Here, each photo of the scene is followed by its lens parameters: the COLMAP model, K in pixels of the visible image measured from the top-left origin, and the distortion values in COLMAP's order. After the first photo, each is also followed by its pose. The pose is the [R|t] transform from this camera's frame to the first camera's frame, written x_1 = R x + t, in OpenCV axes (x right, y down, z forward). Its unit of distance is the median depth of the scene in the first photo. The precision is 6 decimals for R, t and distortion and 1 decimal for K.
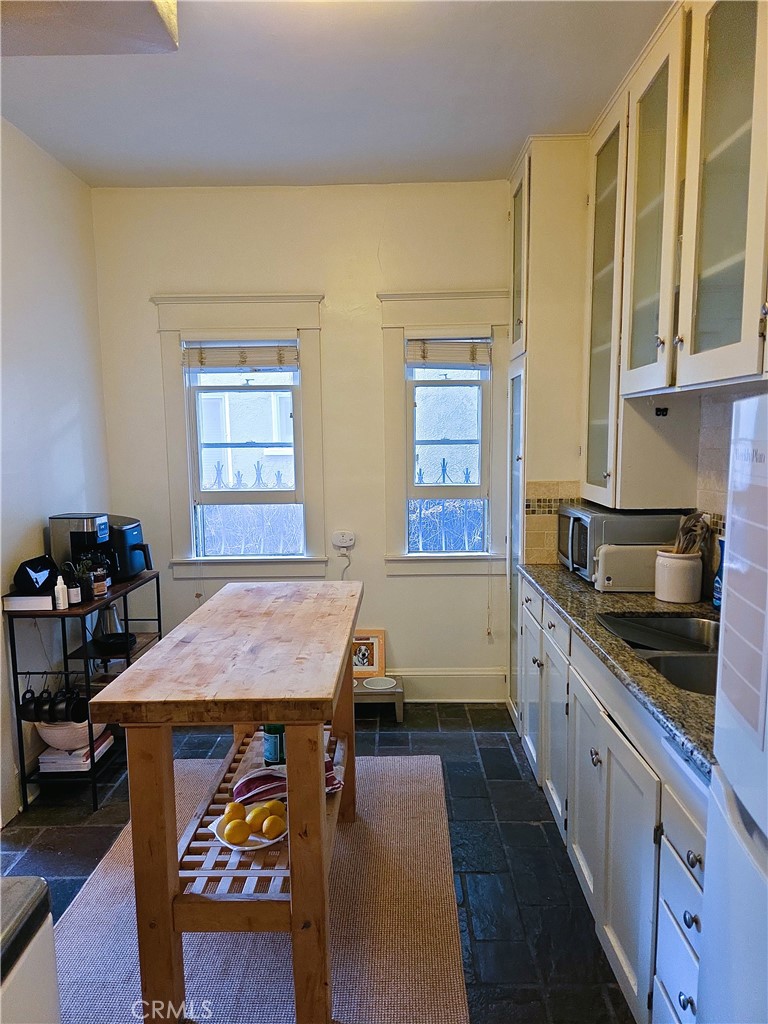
lens RADIAL K [[685.2, 0, 386.7], [0, 685.2, 521.6], [0, 0, 1]] dist [0.071255, -0.064230]
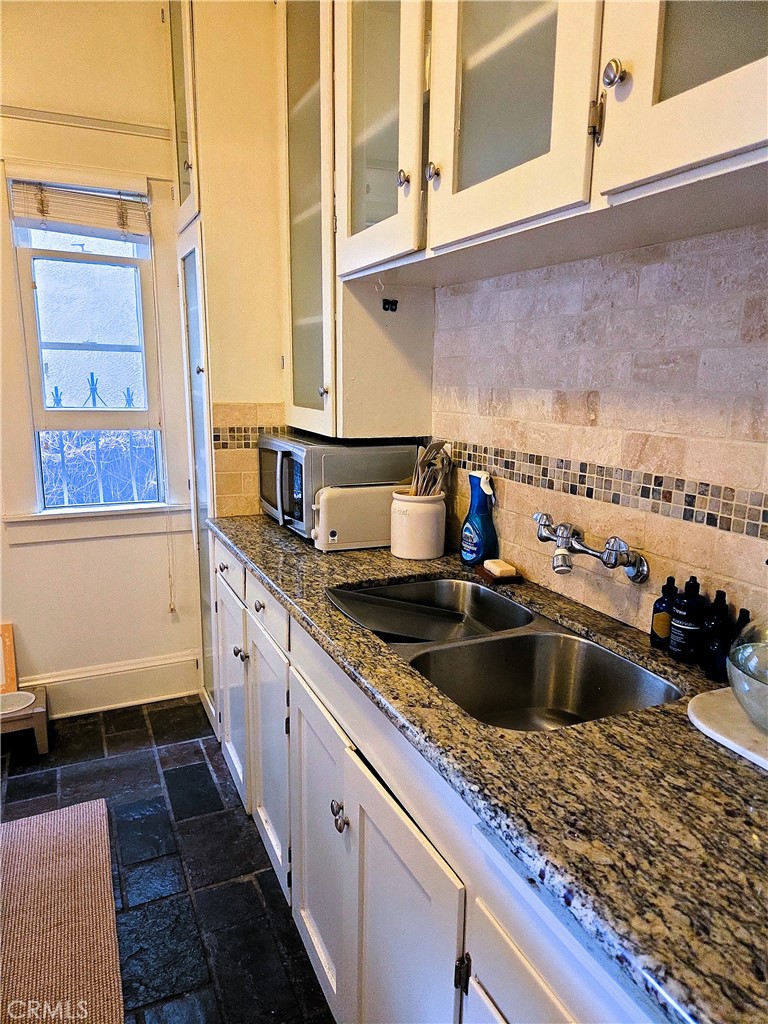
lens RADIAL K [[685.2, 0, 386.7], [0, 685.2, 521.6], [0, 0, 1]] dist [0.071255, -0.064230]
pose [[0.901864, -0.064988, 0.427104, 0.057611], [0.027674, 0.995281, 0.093006, 0.003431], [-0.431133, -0.072059, 0.899406, 0.295488]]
